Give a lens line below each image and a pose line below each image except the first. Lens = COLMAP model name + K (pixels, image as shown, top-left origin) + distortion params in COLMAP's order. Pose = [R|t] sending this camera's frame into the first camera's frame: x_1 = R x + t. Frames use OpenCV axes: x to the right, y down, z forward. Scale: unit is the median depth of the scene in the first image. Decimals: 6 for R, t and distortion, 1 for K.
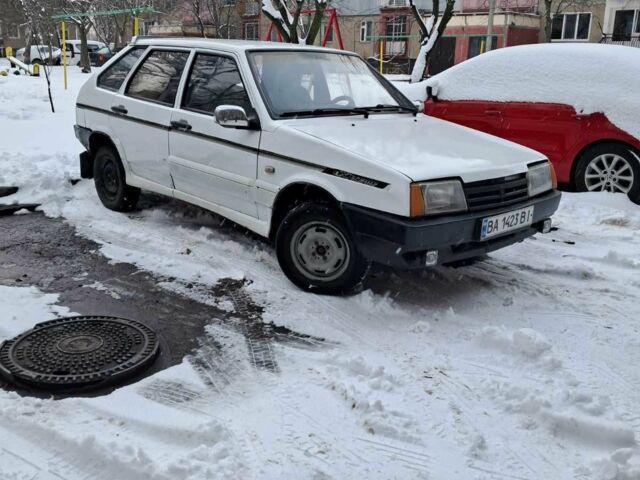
lens RADIAL K [[659.2, 0, 315.3], [0, 659.2, 238.0], [0, 0, 1]] dist [0.031151, 0.000000]
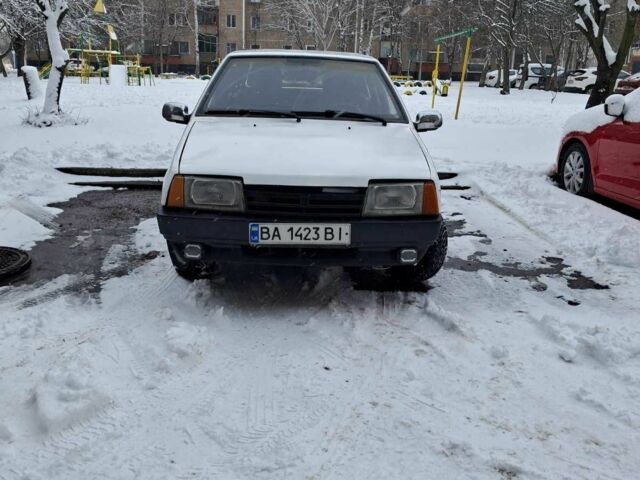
lens RADIAL K [[659.2, 0, 317.5], [0, 659.2, 240.0], [0, 0, 1]] dist [0.031151, 0.000000]
pose [[0.757766, 0.158322, -0.633028, 0.890845], [-0.179062, 0.983331, 0.031588, -0.049495], [0.627477, 0.089415, 0.773484, 0.304300]]
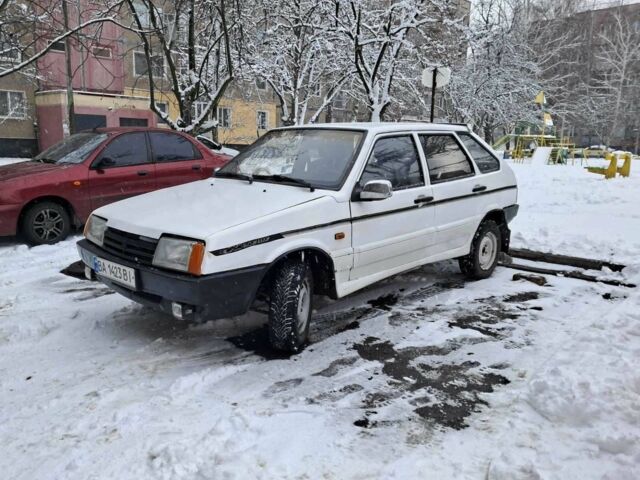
lens RADIAL K [[540.8, 0, 306.7], [0, 540.8, 249.6], [0, 0, 1]] dist [0.005544, 0.003548]
pose [[0.031578, 0.169481, -0.985027, 1.180556], [-0.276158, 0.948635, 0.154367, -0.285377], [0.960593, 0.267149, 0.076760, 1.226596]]
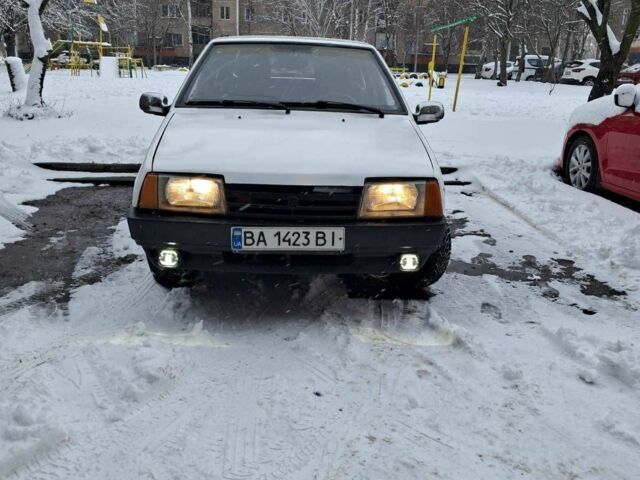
lens RADIAL K [[659.2, 0, 315.1], [0, 659.2, 240.7], [0, 0, 1]] dist [0.031151, 0.000000]
pose [[0.760277, 0.163989, -0.628559, 0.831713], [-0.177068, 0.983286, 0.042361, -0.062992], [0.625000, 0.079092, 0.776608, 0.382314]]
